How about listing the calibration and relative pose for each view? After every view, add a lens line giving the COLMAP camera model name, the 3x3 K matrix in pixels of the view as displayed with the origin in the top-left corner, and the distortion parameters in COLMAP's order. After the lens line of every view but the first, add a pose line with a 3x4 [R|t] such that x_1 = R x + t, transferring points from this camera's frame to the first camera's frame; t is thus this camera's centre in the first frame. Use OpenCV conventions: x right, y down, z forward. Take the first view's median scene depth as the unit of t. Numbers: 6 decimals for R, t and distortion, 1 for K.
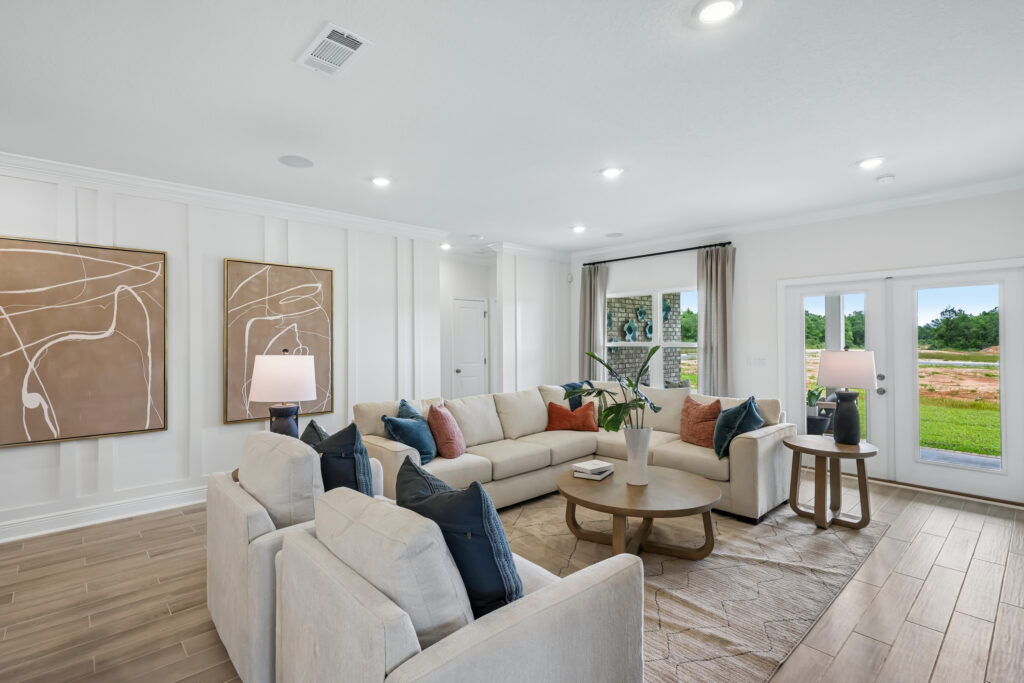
lens RADIAL K [[484.0, 0, 512.0], [0, 484.0, 341.5], [0, 0, 1]] dist [0.008845, -0.000289]
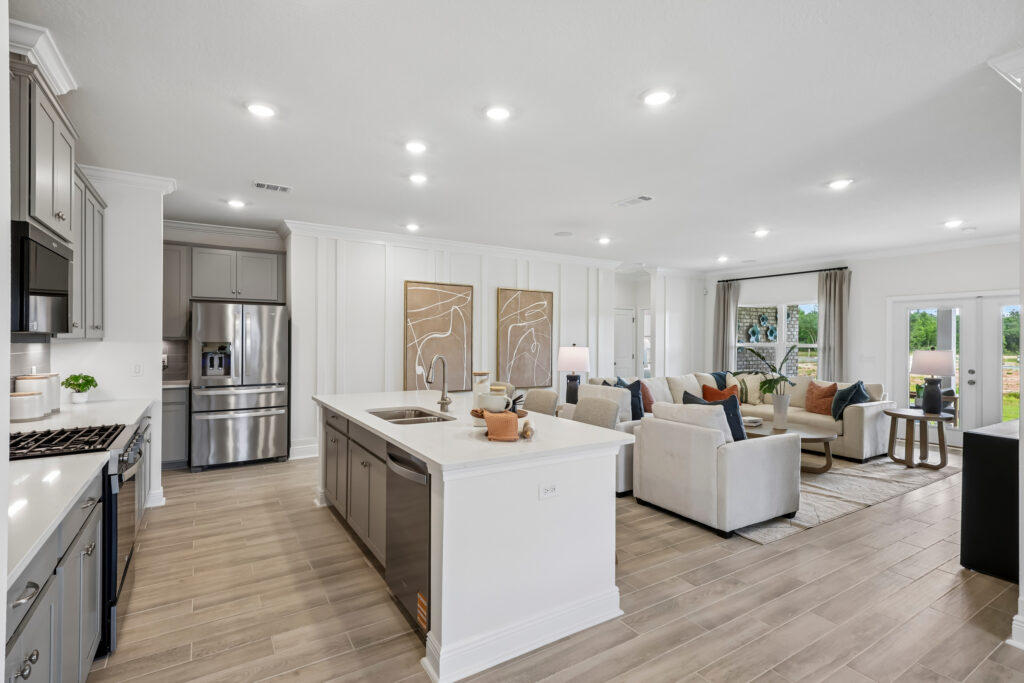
lens RADIAL K [[484.0, 0, 512.0], [0, 484.0, 341.5], [0, 0, 1]] dist [0.008845, -0.000289]
pose [[0.983534, 0.012807, -0.180271, -0.224959], [-0.012711, 0.999918, 0.001688, 0.004479], [0.180278, 0.000631, 0.983615, -0.512063]]
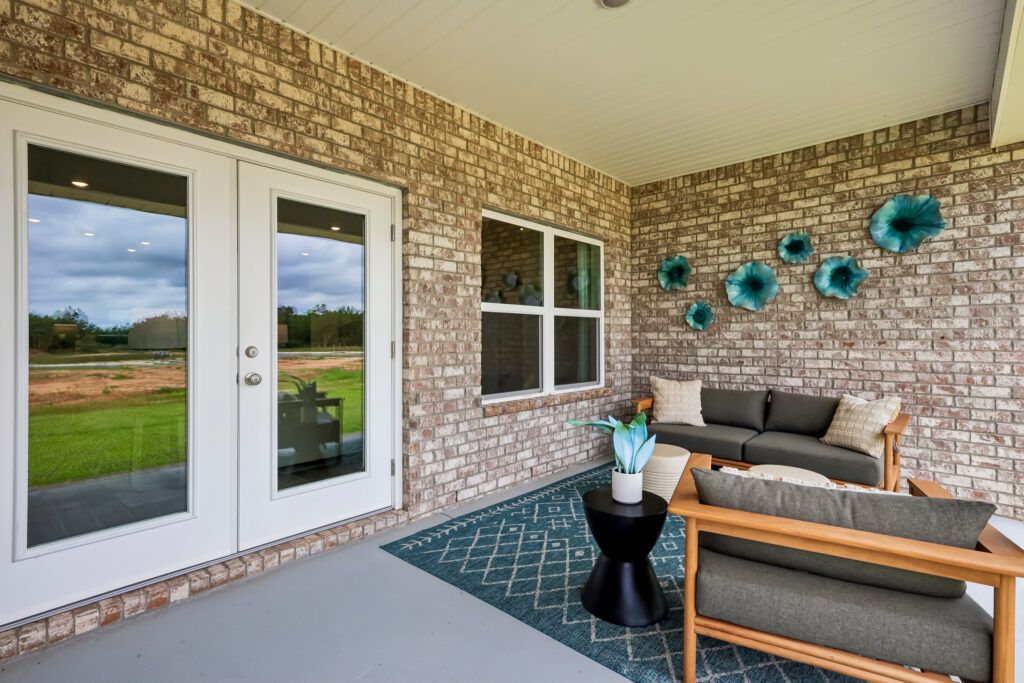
lens RADIAL K [[484.0, 0, 512.0], [0, 484.0, 341.5], [0, 0, 1]] dist [0.008845, -0.000289]
pose [[0.086020, 0.008166, -0.996260, 1.275124], [-0.003130, 0.999964, 0.007926, 0.058560], [0.996288, 0.002436, 0.086043, 1.208399]]
